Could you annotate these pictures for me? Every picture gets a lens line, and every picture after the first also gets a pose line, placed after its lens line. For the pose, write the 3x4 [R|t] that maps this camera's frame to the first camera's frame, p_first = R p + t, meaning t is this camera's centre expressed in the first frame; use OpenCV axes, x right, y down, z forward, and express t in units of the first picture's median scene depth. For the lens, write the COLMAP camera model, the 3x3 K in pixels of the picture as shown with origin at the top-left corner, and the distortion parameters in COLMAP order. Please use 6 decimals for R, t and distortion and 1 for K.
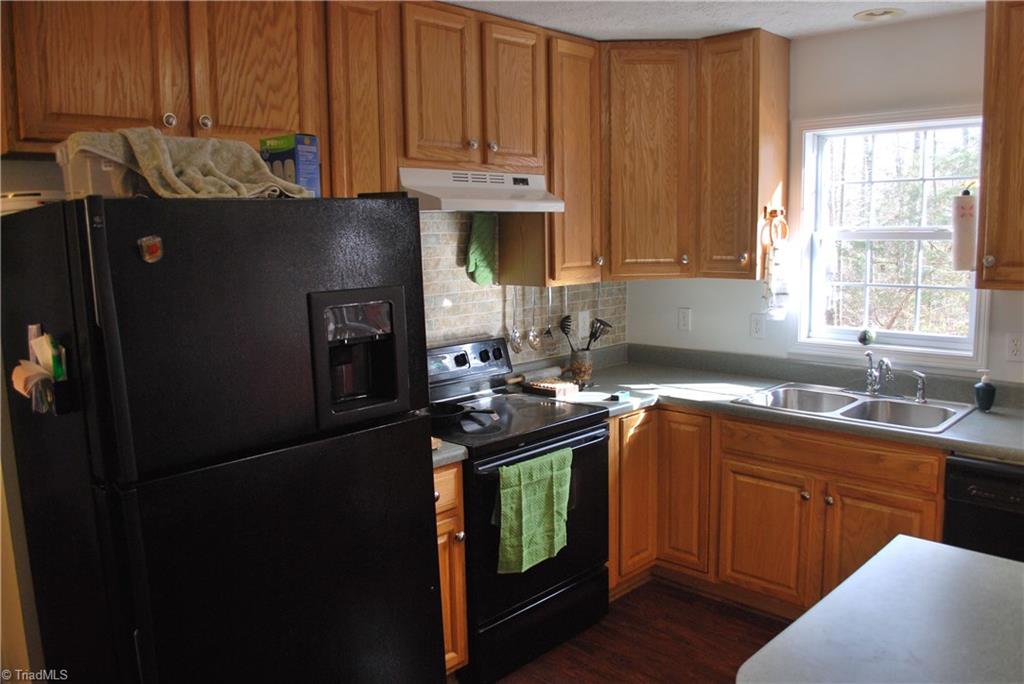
lens RADIAL K [[802.0, 0, 514.3], [0, 802.0, 337.9], [0, 0, 1]] dist [-0.084229, 0.009470]
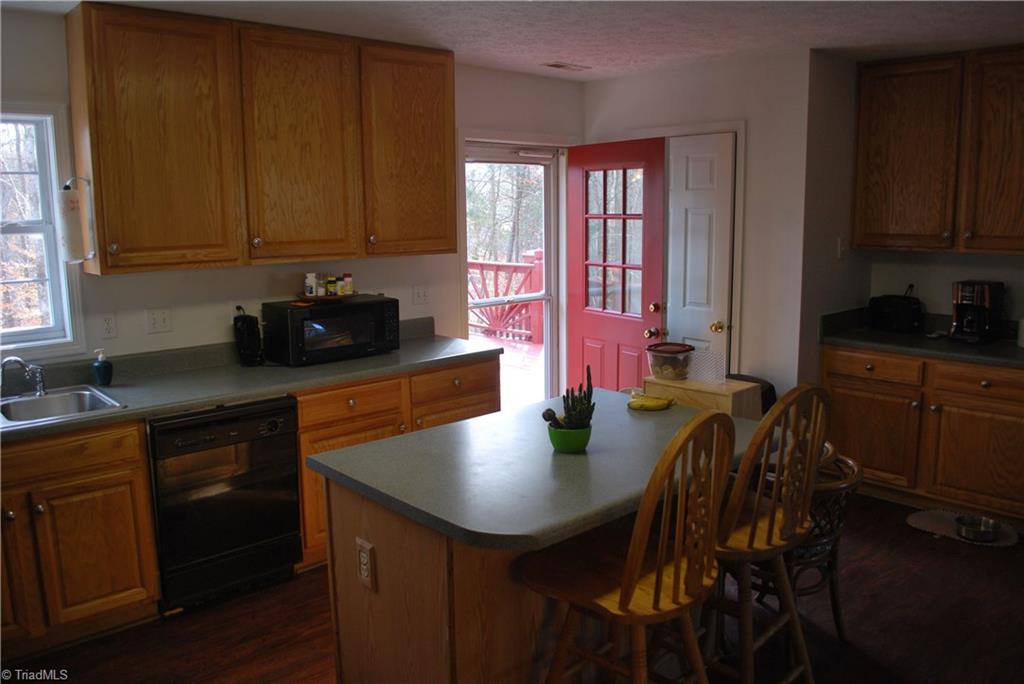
lens RADIAL K [[802.0, 0, 514.3], [0, 802.0, 337.9], [0, 0, 1]] dist [-0.084229, 0.009470]
pose [[0.065640, -0.146514, 0.987028, -0.416375], [0.143517, 0.980263, 0.135965, -0.038040], [-0.987469, 0.132730, 0.085372, 0.300788]]
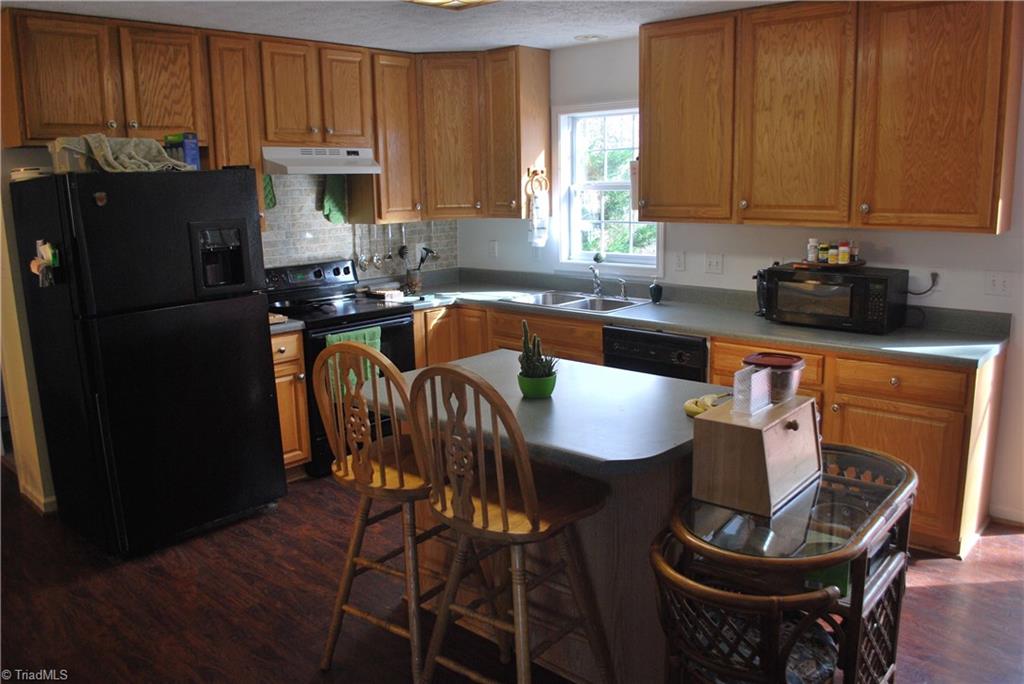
lens RADIAL K [[802.0, 0, 514.3], [0, 802.0, 337.9], [0, 0, 1]] dist [-0.084229, 0.009470]
pose [[0.999614, -0.007043, 0.026863, 0.266220], [0.005490, 0.998333, 0.057448, 0.065710], [-0.027223, -0.057278, 0.997987, -0.513937]]
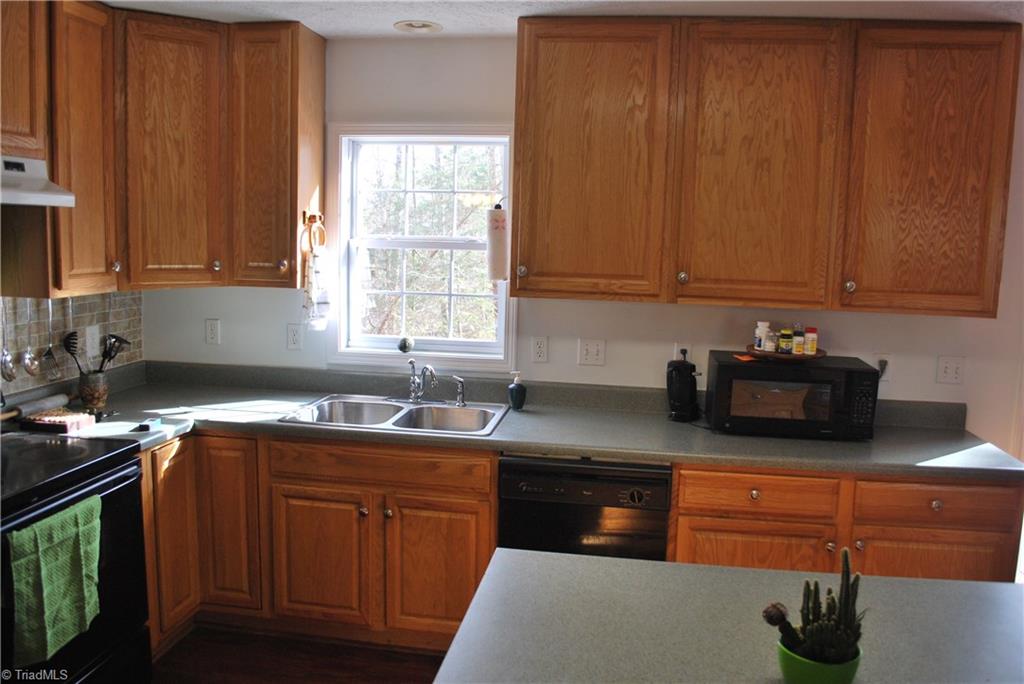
lens RADIAL K [[802.0, 0, 514.3], [0, 802.0, 337.9], [0, 0, 1]] dist [-0.084229, 0.009470]
pose [[0.812888, -0.033377, 0.581463, -0.039538], [0.036499, 0.999314, 0.006337, -0.011968], [-0.581276, 0.016071, 0.813548, 0.089848]]
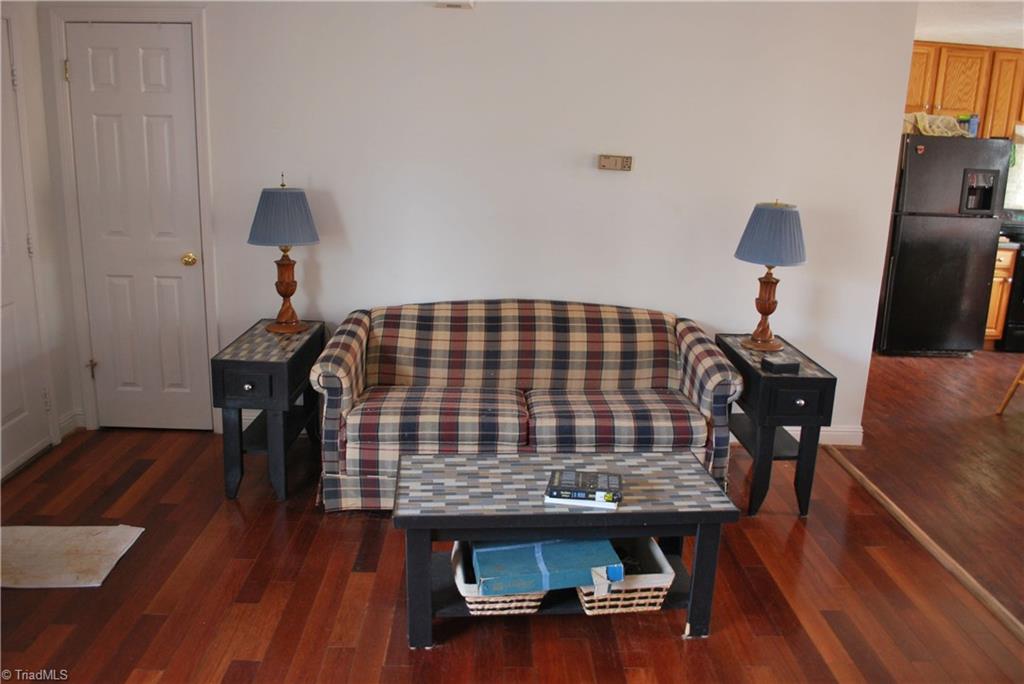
lens RADIAL K [[802.0, 0, 514.3], [0, 802.0, 337.9], [0, 0, 1]] dist [-0.084229, 0.009470]
pose [[0.711905, 0.215271, -0.668468, 0.393542], [-0.142596, 0.976341, 0.162555, 0.207244], [0.687646, -0.020403, 0.725759, -1.446401]]
